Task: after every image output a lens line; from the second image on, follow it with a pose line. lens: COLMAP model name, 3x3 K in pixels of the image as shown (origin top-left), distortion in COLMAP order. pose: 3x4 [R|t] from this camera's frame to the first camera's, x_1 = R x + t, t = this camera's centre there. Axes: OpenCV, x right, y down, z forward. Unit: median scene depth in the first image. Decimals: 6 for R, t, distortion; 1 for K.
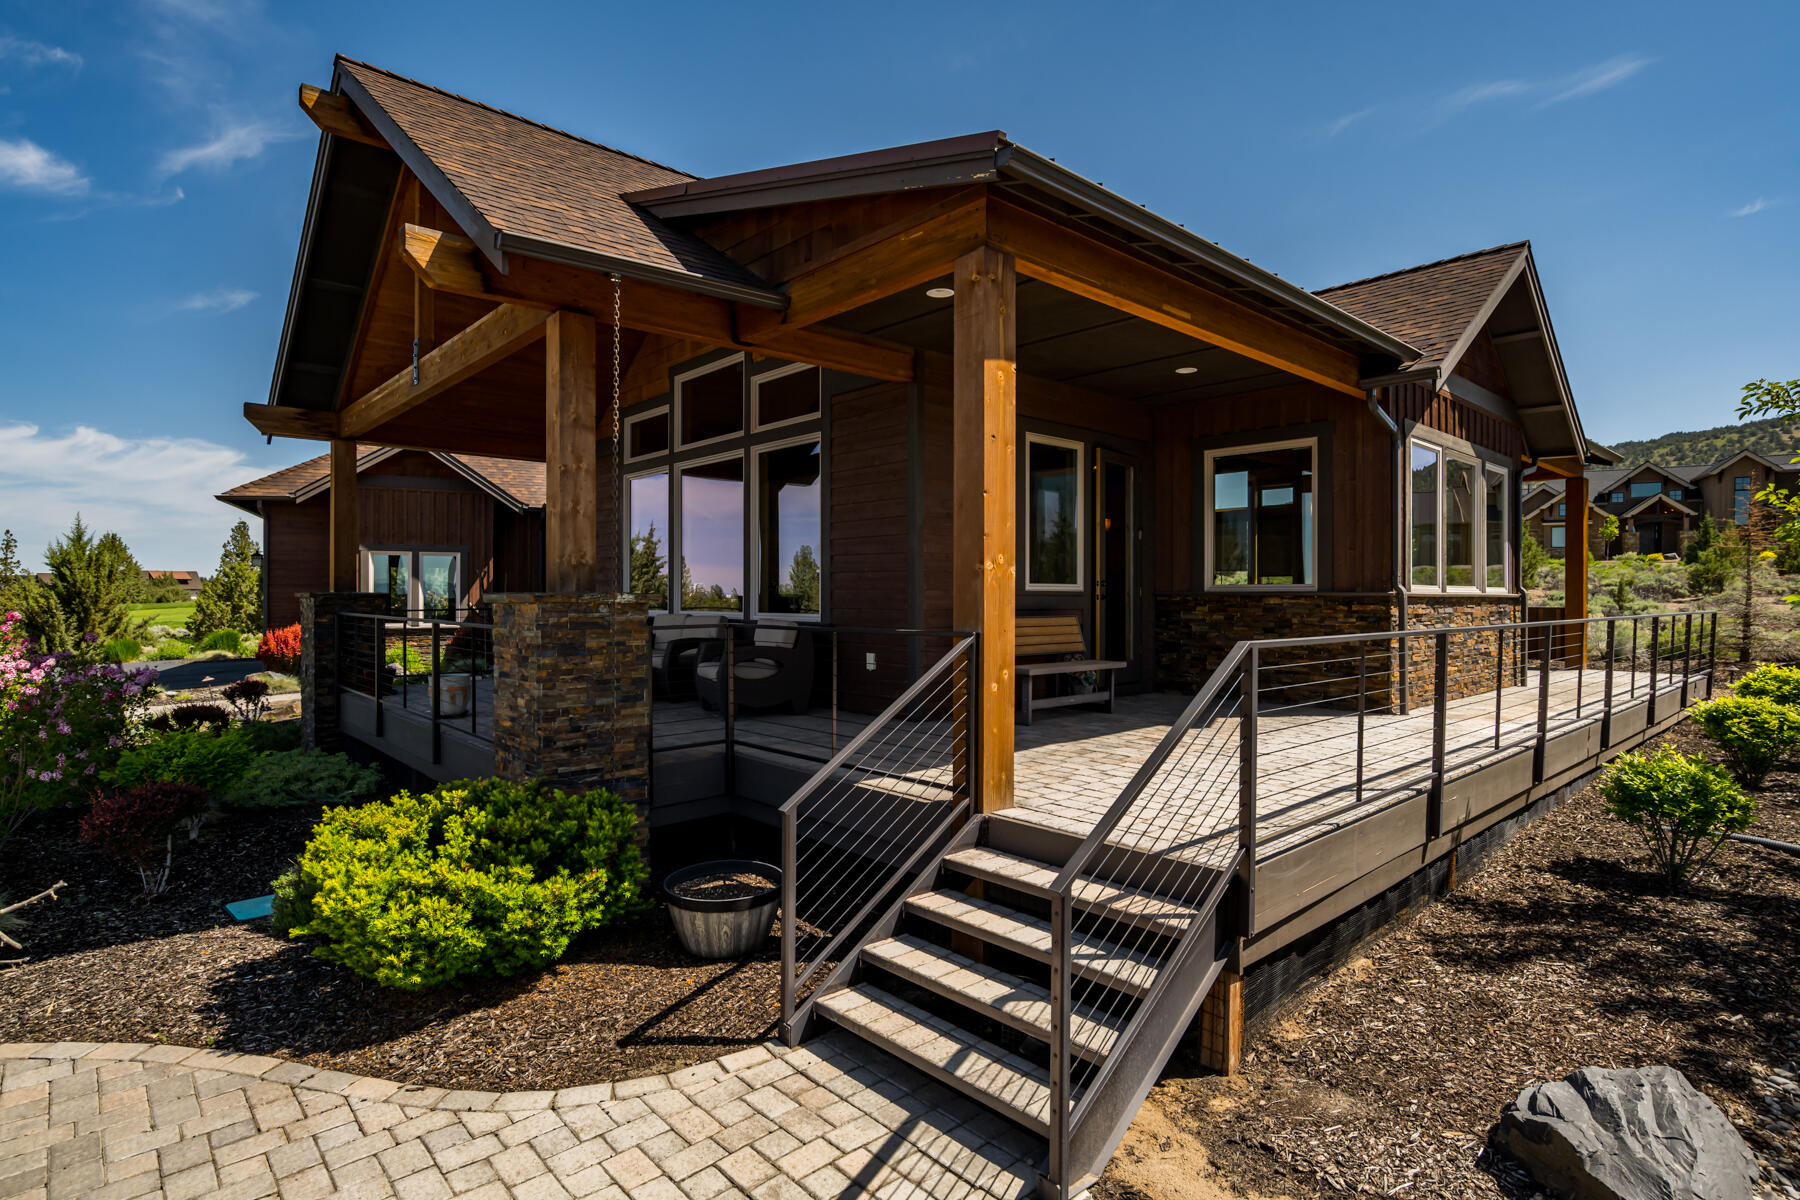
lens RADIAL K [[914.1, 0, 900.0], [0, 914.1, 600.0], [0, 0, 1]] dist [-0.014466, 0.000754]
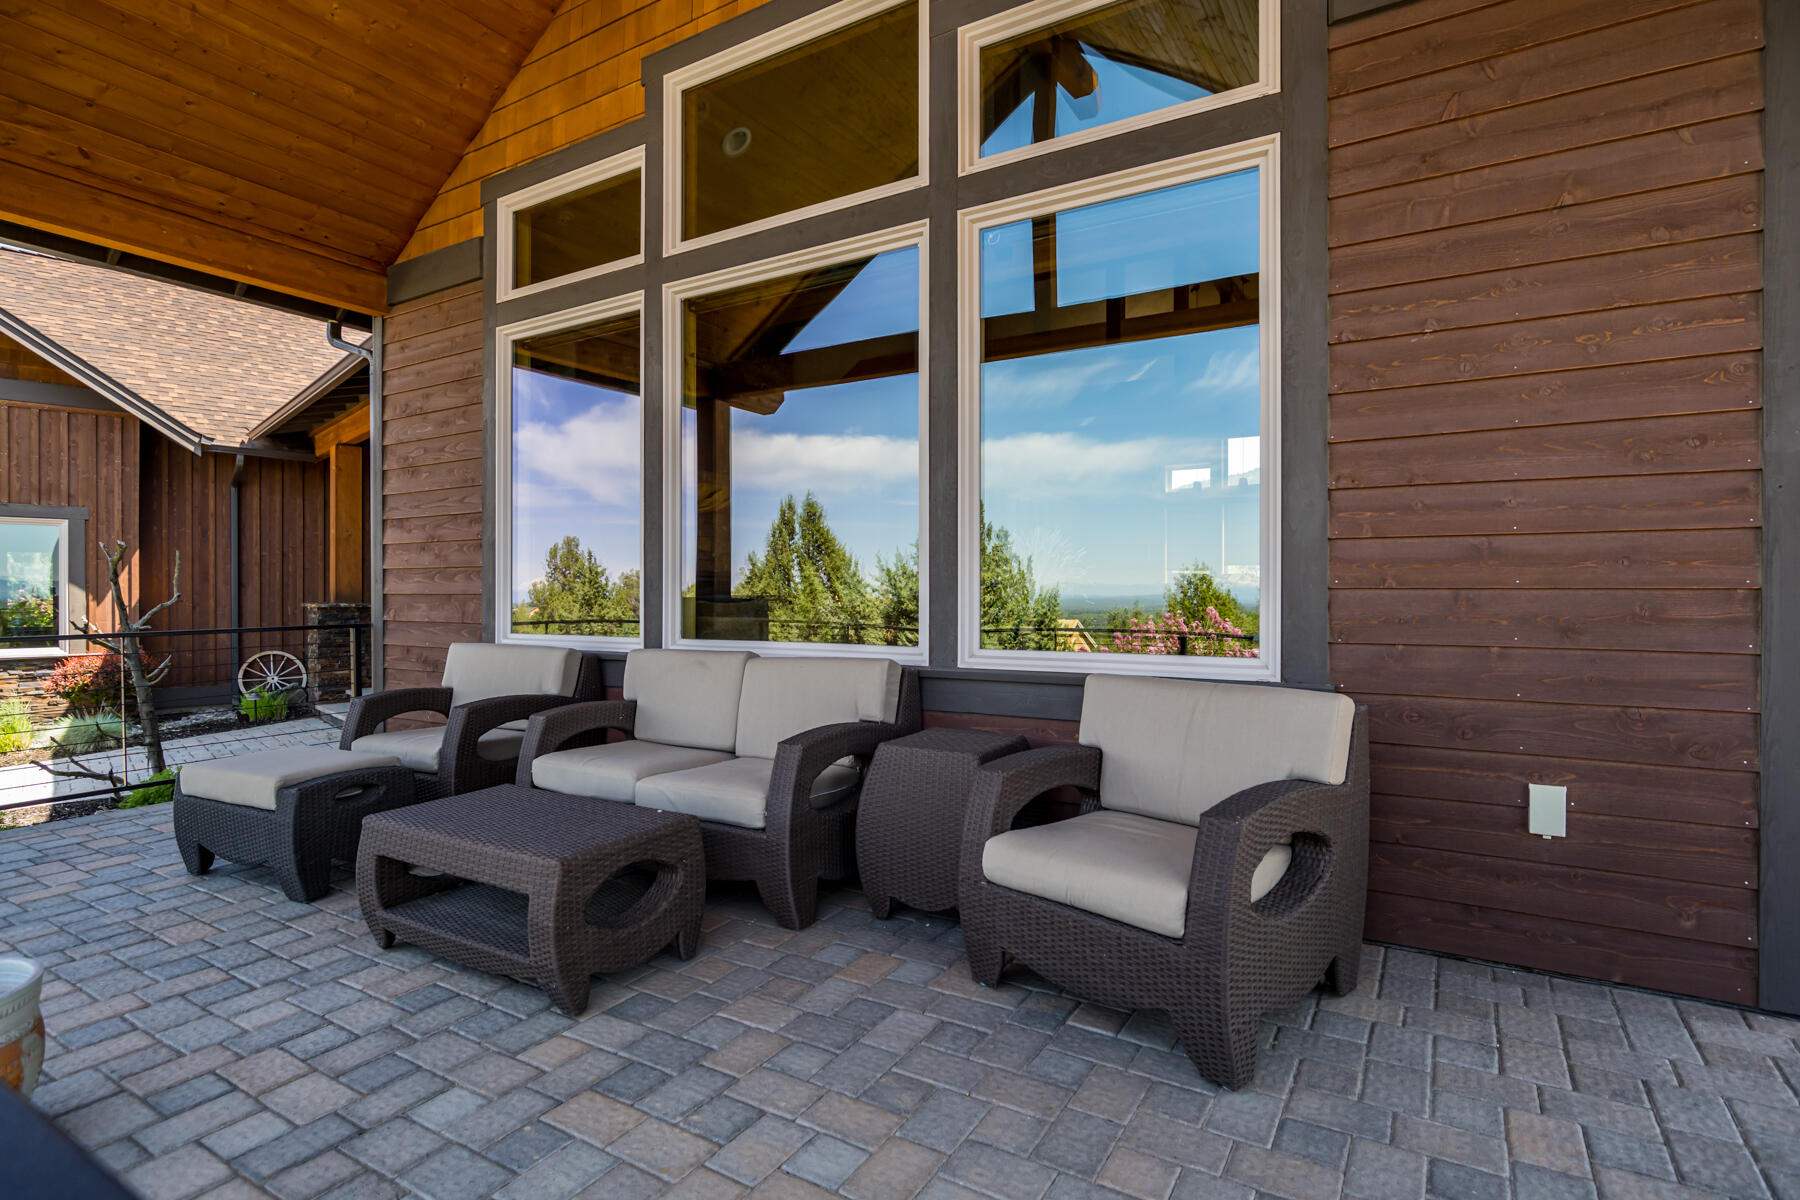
lens RADIAL K [[904.3, 0, 923.9], [0, 904.3, 597.3], [0, 0, 1]] dist [-0.004343, 0.000114]
pose [[0.956265, -0.002581, 0.292489, -0.319268], [0.003262, 0.999993, -0.001840, -0.007779], [-0.292482, 0.002714, 0.956267, 0.720369]]
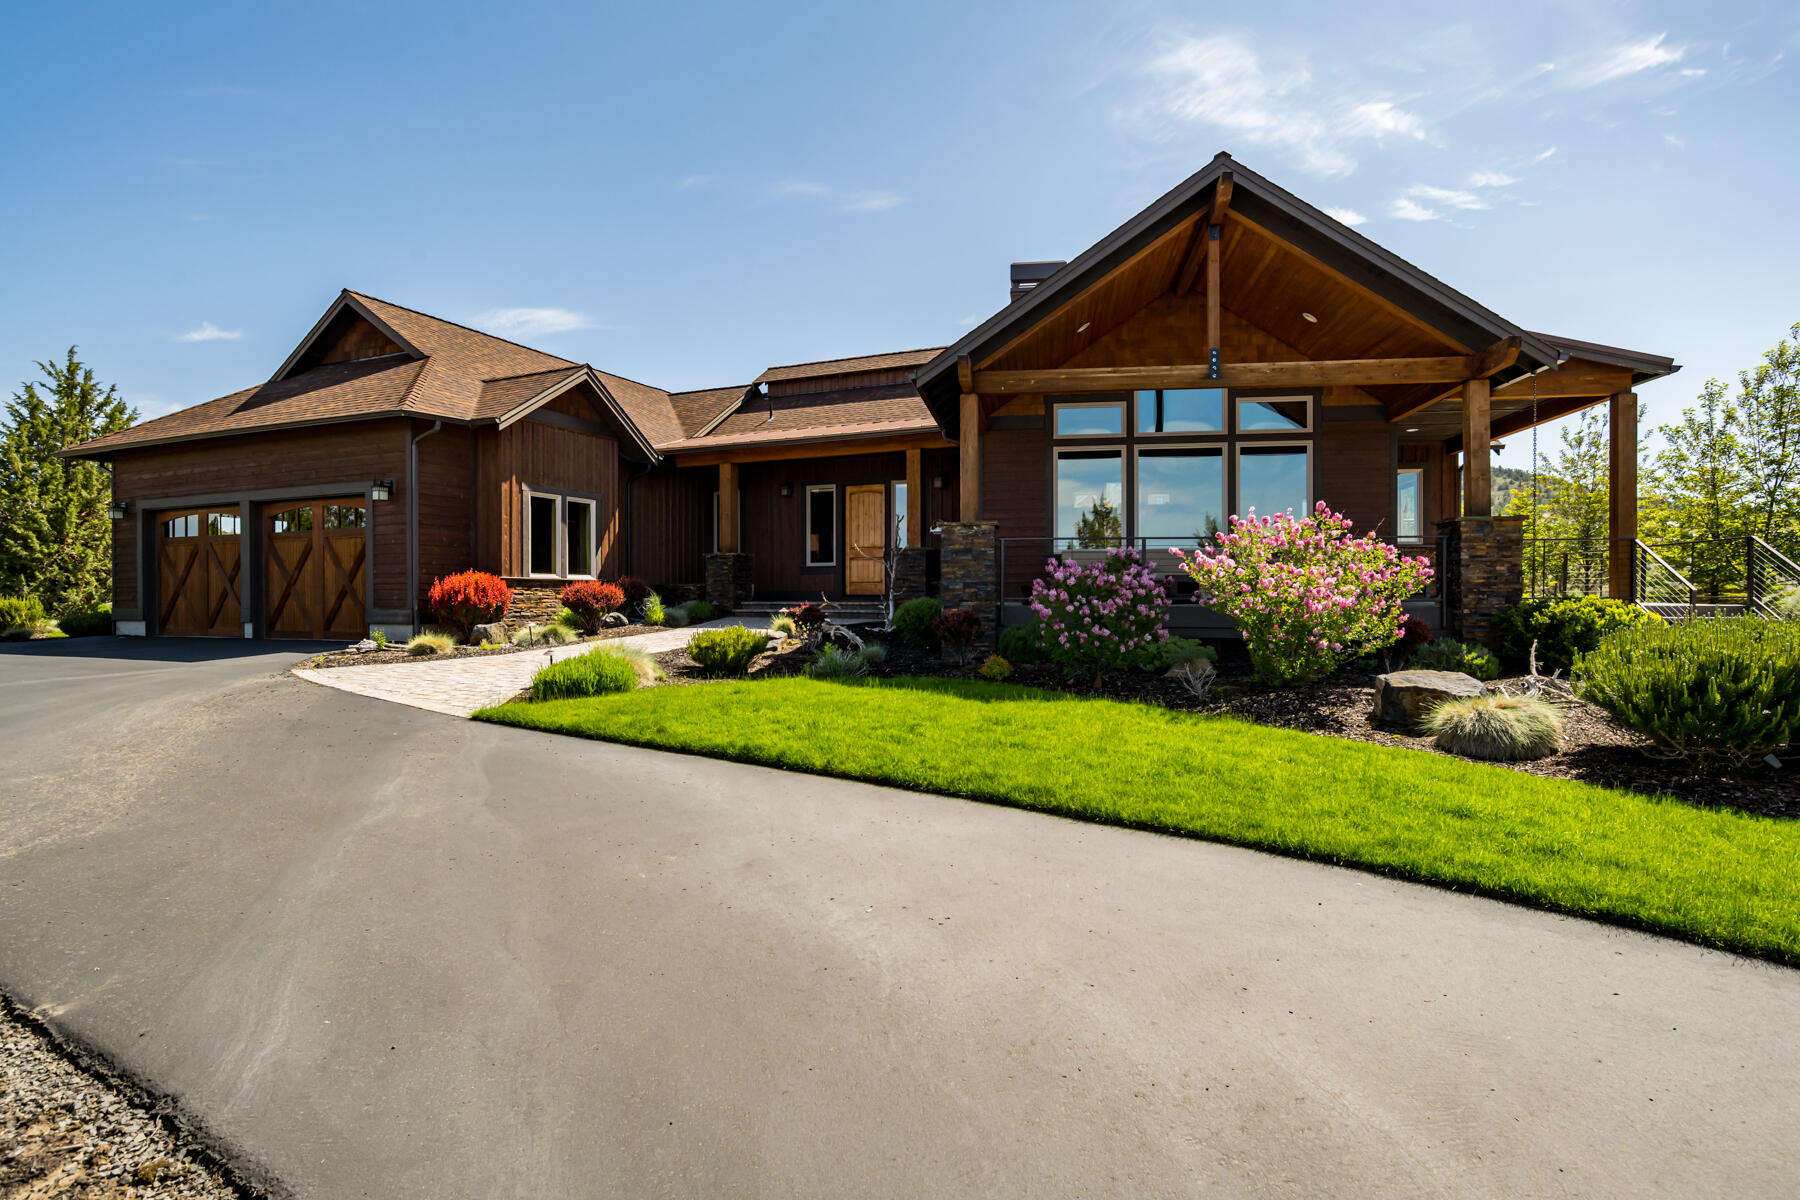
lens RADIAL K [[908.9, 0, 896.3], [0, 908.9, 603.9], [0, 0, 1]] dist [-0.009417, 0.006163]
pose [[0.778878, -0.002286, 0.627172, -1.793424], [0.002948, 0.999996, -0.000016, 0.121954], [-0.627169, 0.001862, 0.778881, 0.164493]]
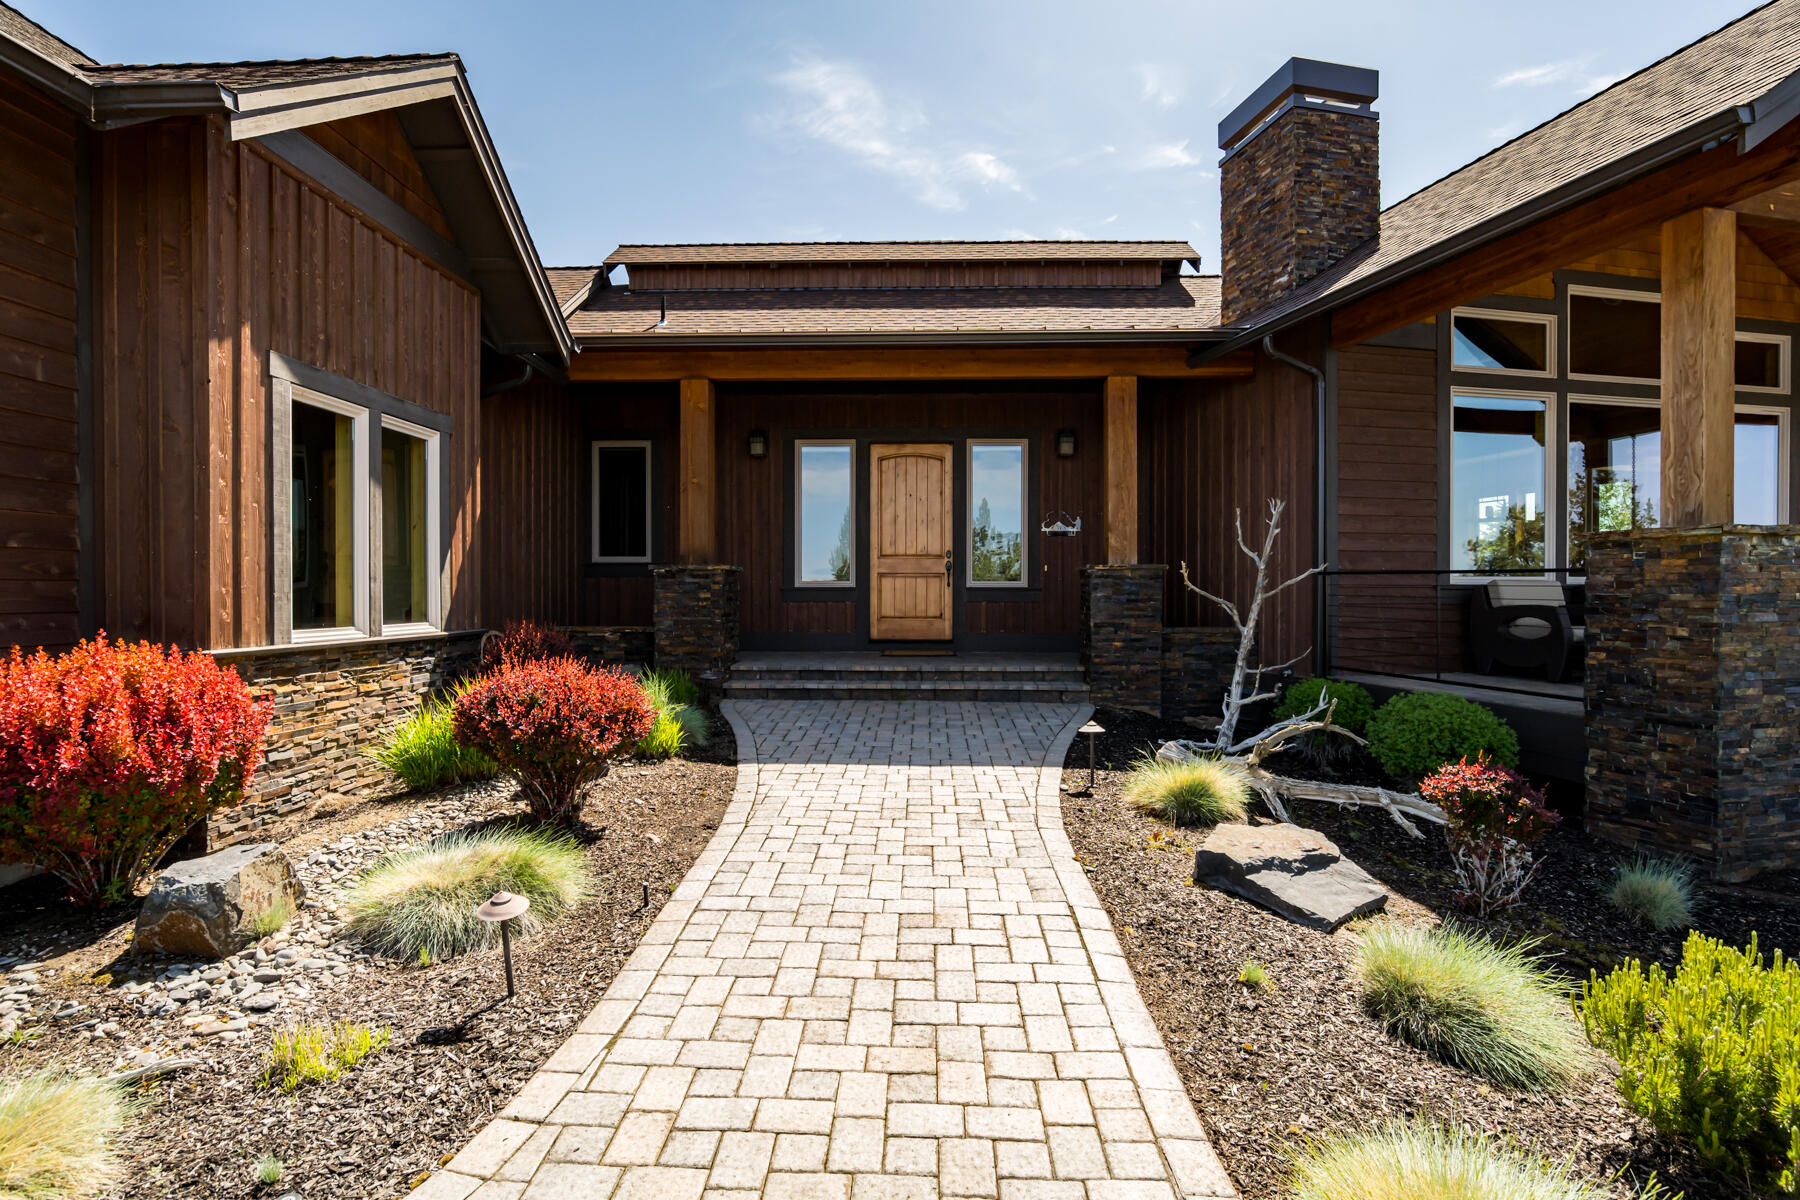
lens RADIAL K [[897.6, 0, 883.2], [0, 897.6, 601.8], [0, 0, 1]] dist [-0.001397, 0.000560]
pose [[0.489519, -0.007638, 0.871959, -1.548549], [0.002230, 0.999969, 0.007507, 0.033946], [-0.871990, -0.001731, 0.489521, 1.431456]]
